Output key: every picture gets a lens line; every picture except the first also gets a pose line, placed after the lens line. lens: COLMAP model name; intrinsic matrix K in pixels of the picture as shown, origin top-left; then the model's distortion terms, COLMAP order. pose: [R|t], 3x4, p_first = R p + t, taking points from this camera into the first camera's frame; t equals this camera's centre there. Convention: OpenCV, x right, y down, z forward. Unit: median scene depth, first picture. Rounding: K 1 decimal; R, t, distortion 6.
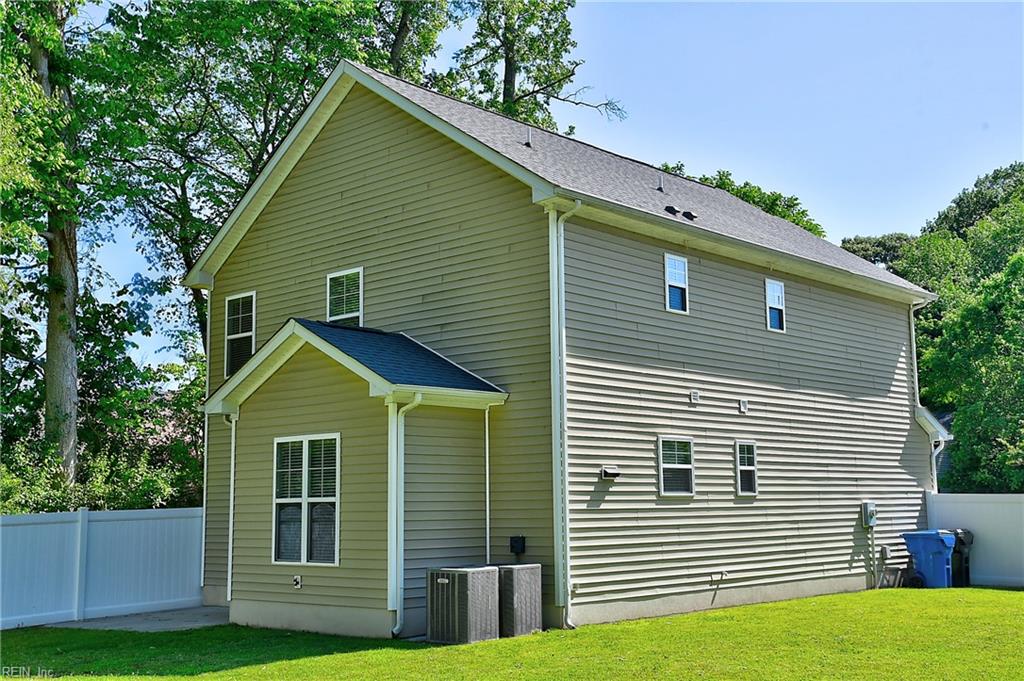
lens RADIAL K [[1153.6, 0, 512.0], [0, 1153.6, 340.5], [0, 0, 1]] dist [0.093374, -0.005330]
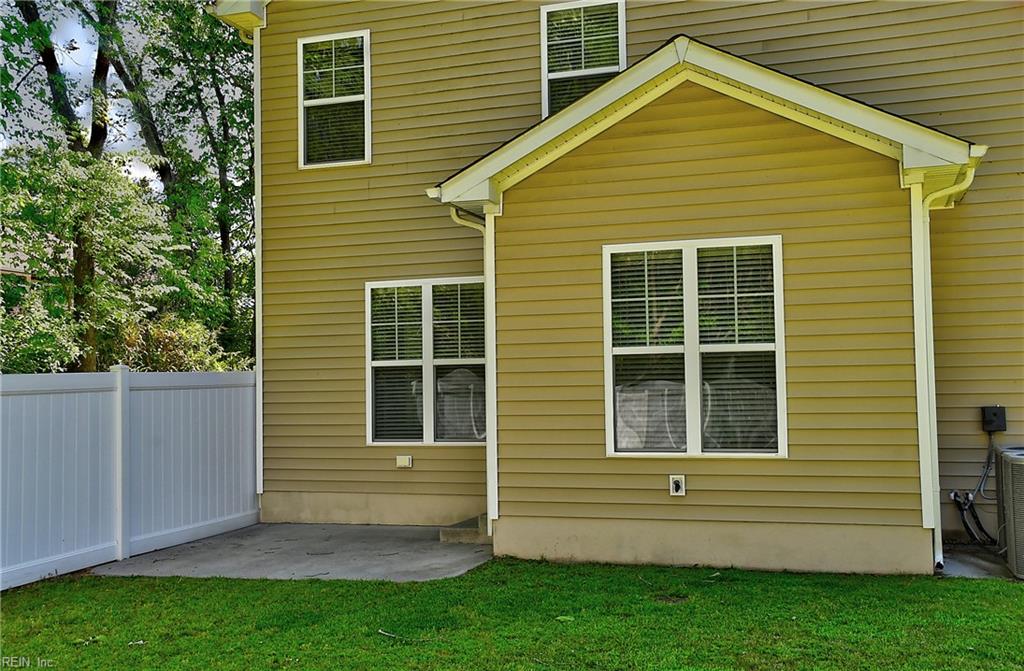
lens RADIAL K [[1055.1, 0, 512.0], [0, 1055.1, 335.5], [0, 0, 1]] dist [0.017630, 0.011911]
pose [[0.914470, 0.019391, 0.404188, -0.462884], [-0.053685, 0.995835, 0.073686, 0.092628], [-0.401076, -0.089083, 0.911703, 0.526950]]
